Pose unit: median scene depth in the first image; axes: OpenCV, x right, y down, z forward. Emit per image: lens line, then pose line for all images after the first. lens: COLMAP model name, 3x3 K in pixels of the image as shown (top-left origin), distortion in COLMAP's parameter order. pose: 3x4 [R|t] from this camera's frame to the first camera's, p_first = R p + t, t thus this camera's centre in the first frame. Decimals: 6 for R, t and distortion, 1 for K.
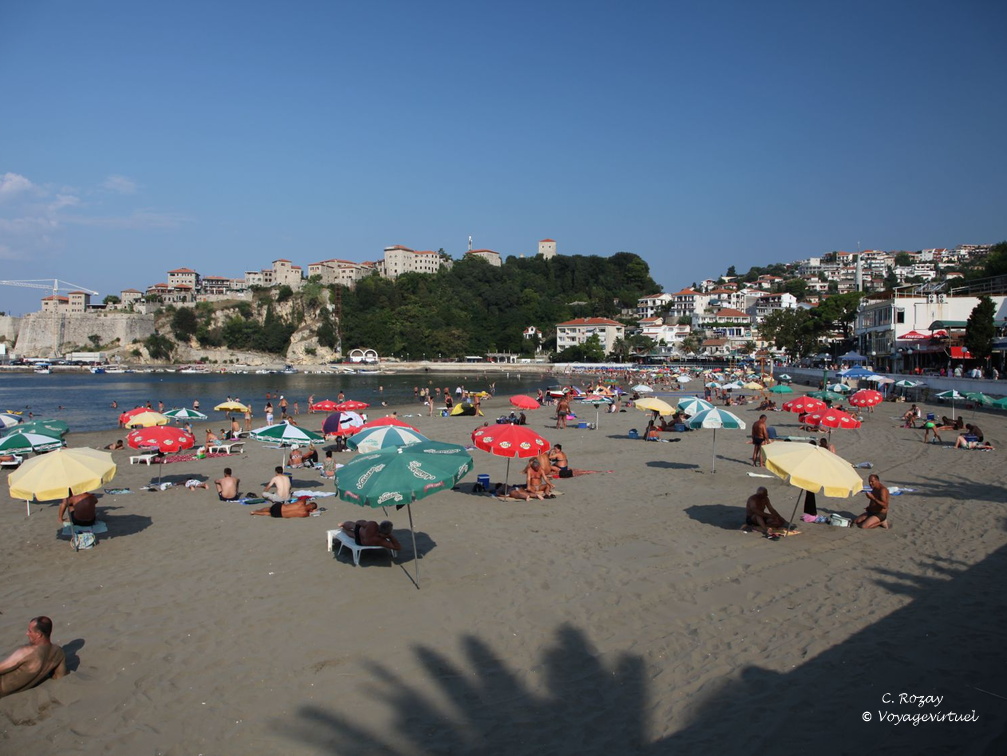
lens RADIAL K [[754.0, 0, 503.5], [0, 754.0, 378.0], [0, 0, 1]] dist [-0.119517, 0.004770]
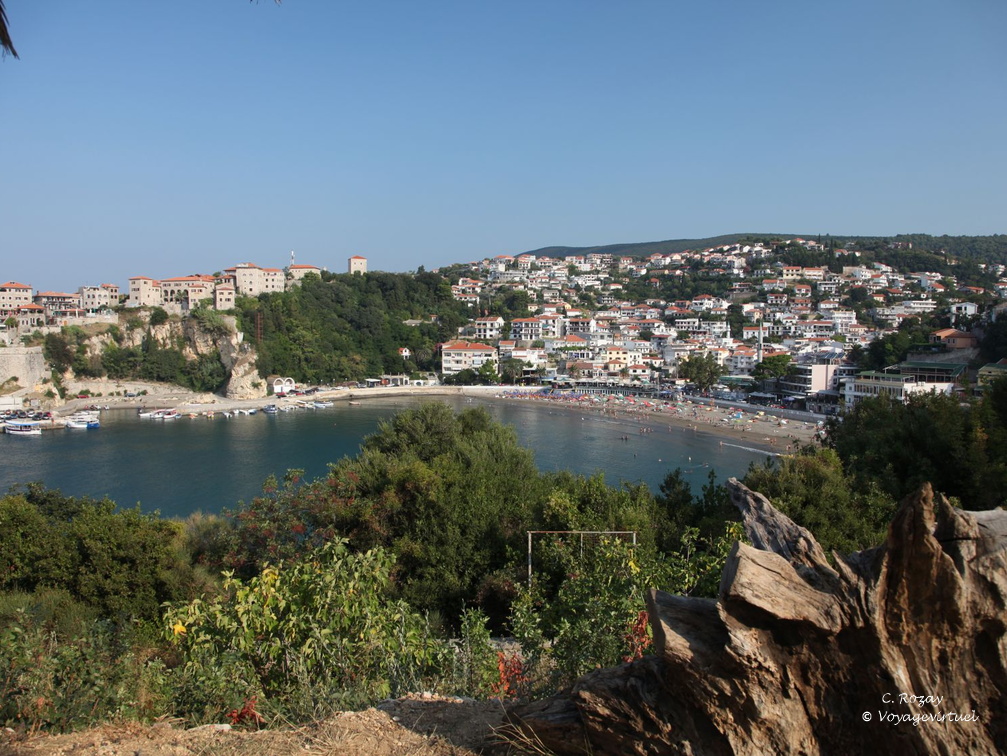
lens RADIAL K [[754.0, 0, 503.5], [0, 754.0, 378.0], [0, 0, 1]] dist [-0.119517, 0.004770]
pose [[0.837436, -0.036770, 0.545297, -0.452687], [0.014017, 0.998851, 0.045828, -0.074763], [-0.546356, -0.030734, 0.836989, -0.004522]]
